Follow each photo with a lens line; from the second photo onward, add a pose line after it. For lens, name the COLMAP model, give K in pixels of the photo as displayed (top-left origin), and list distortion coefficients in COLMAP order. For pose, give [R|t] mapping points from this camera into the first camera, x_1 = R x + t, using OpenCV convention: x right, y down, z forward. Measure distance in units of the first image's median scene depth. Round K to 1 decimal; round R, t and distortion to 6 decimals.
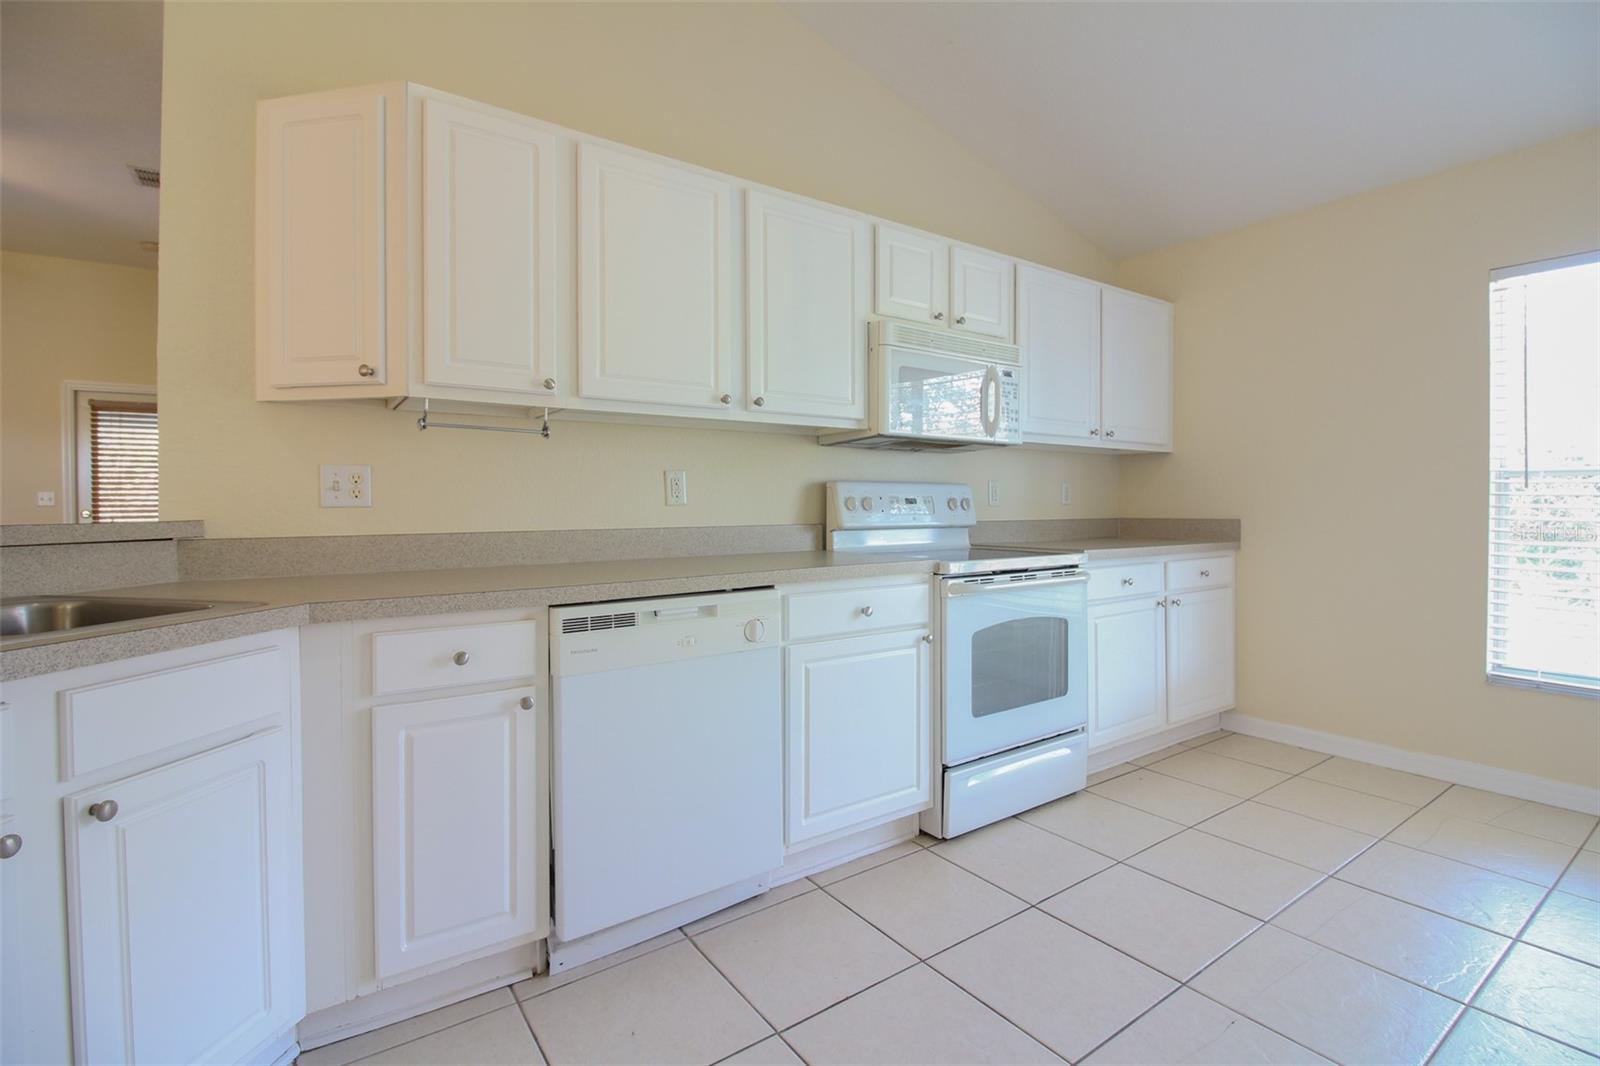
lens RADIAL K [[742.2, 0, 822.4], [0, 742.2, 506.6], [0, 0, 1]] dist [-0.016921, -0.003735]
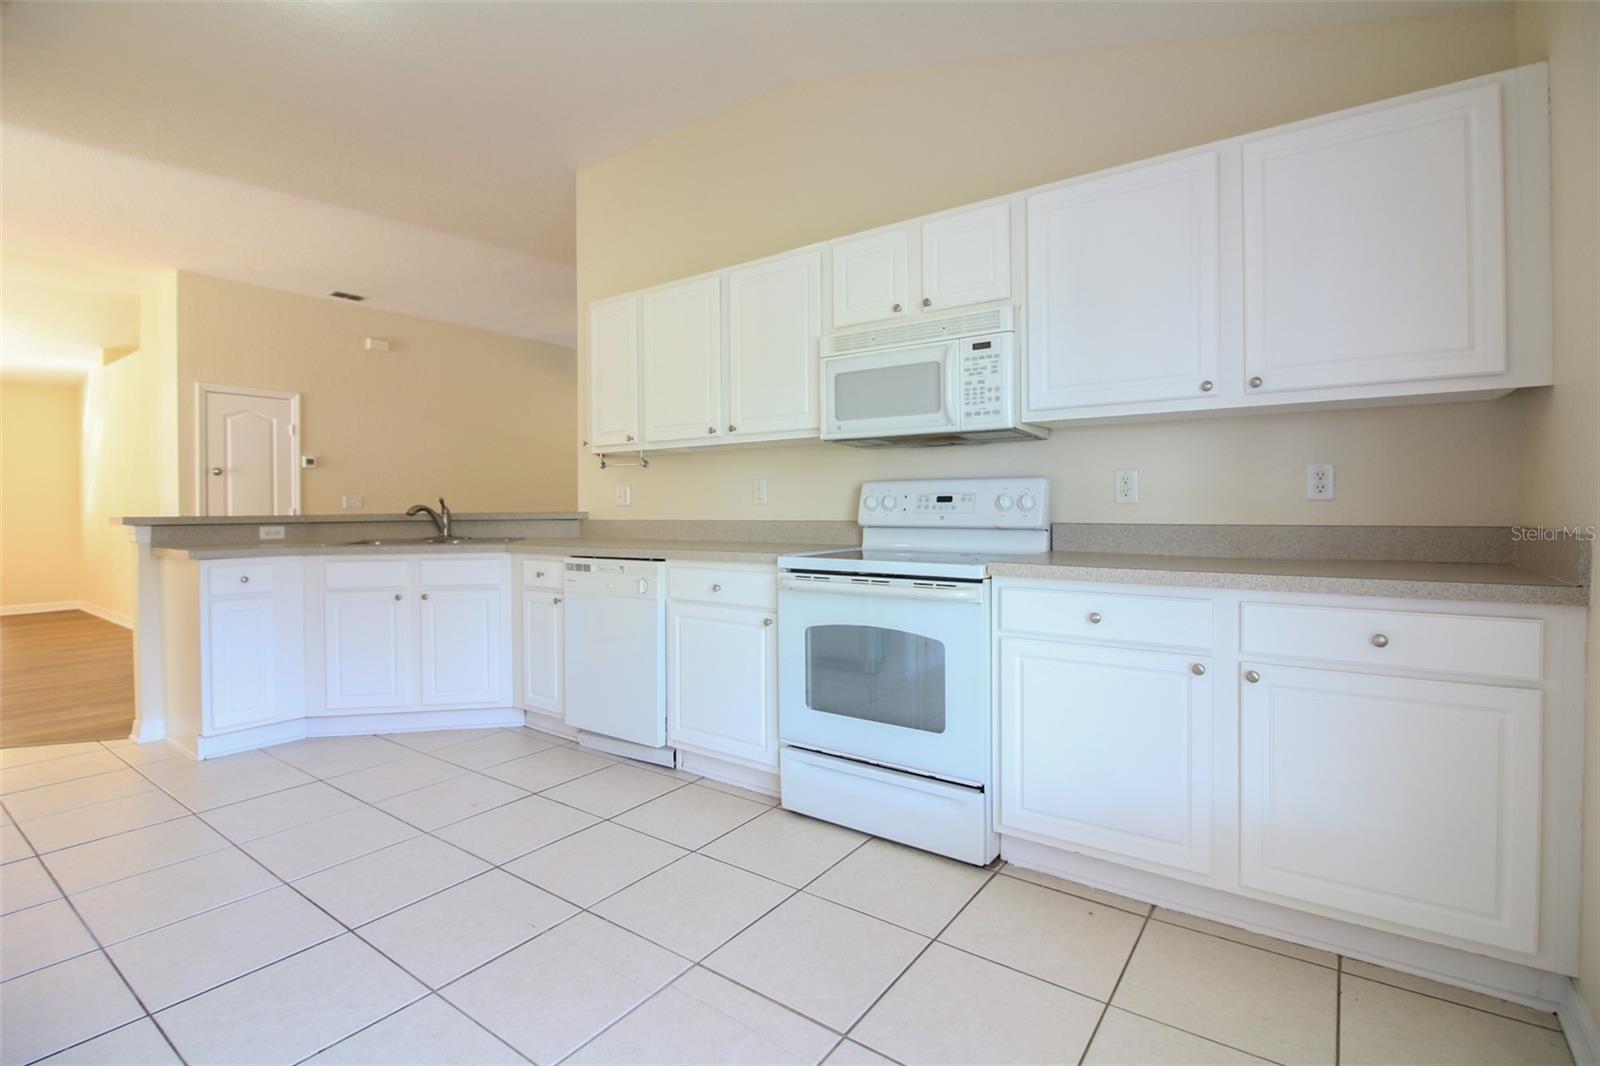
lens RADIAL K [[742.2, 0, 819.5], [0, 742.2, 503.4], [0, 0, 1]] dist [-0.016921, -0.003735]
pose [[0.320478, -0.001013, -0.947255, 1.009806], [0.005977, 0.999982, 0.000953, -0.003799], [0.947237, -0.005968, 0.320478, 0.574229]]
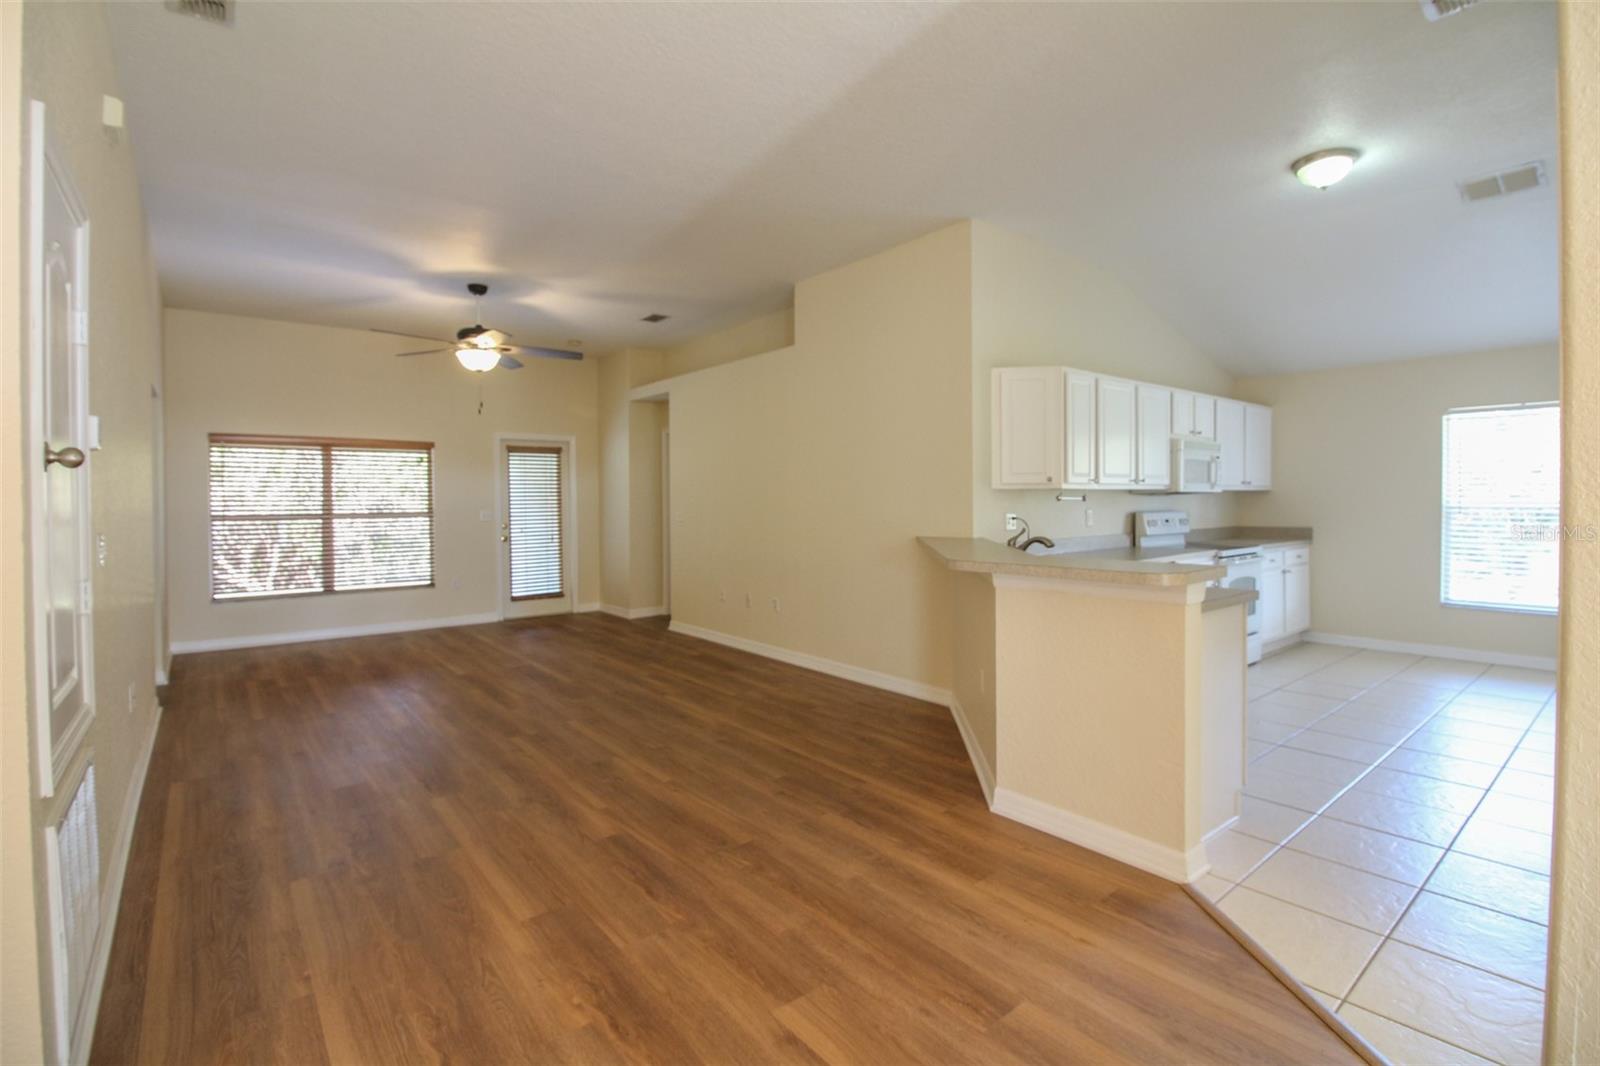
lens RADIAL K [[742.2, 0, 809.5], [0, 742.2, 503.1], [0, 0, 1]] dist [-0.016921, -0.003735]
pose [[0.997751, -0.004480, 0.066884, -1.024938], [0.004257, 0.999985, 0.003481, -0.070309], [-0.066899, -0.003188, 0.997755, -0.960556]]
